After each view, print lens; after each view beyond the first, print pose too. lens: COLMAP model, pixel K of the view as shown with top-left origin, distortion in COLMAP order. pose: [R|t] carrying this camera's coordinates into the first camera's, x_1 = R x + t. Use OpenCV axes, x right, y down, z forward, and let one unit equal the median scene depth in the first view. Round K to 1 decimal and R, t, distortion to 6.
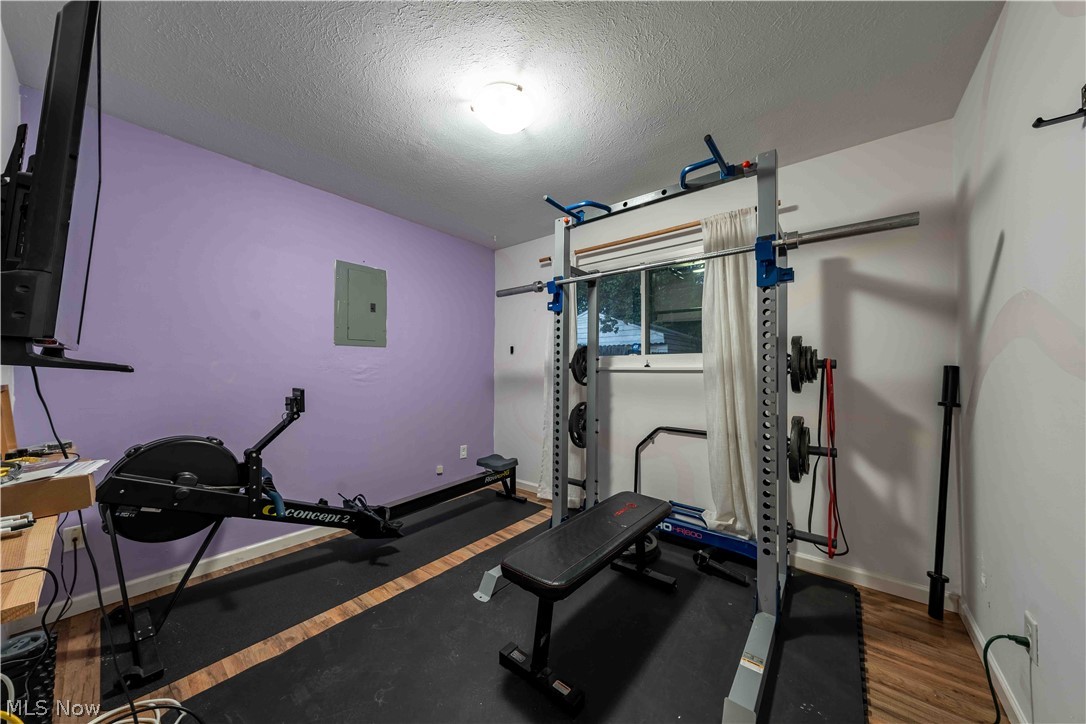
lens RADIAL K [[365.8, 0, 548.0], [0, 365.8, 363.2], [0, 0, 1]] dist [-0.000539, -0.000105]
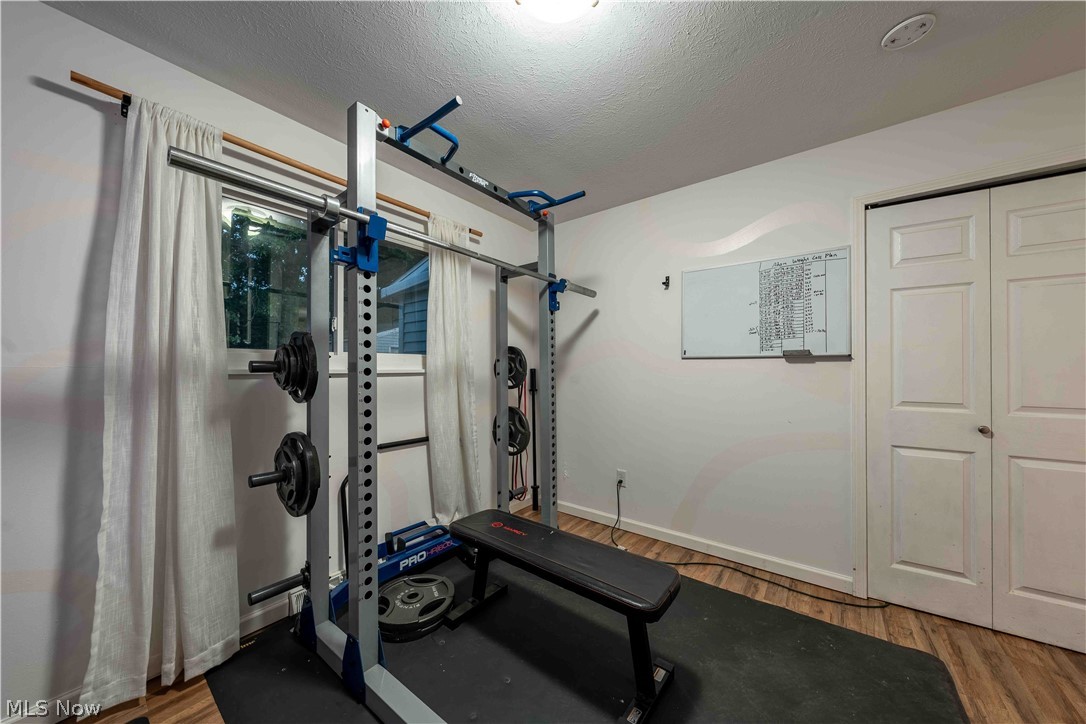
lens RADIAL K [[365.8, 0, 548.0], [0, 365.8, 363.2], [0, 0, 1]] dist [-0.000539, -0.000105]
pose [[-0.026859, 0.013851, 0.999543, -0.473480], [-0.015839, 0.999773, -0.014279, 0.003921], [-0.999514, -0.016215, -0.026633, 0.643670]]
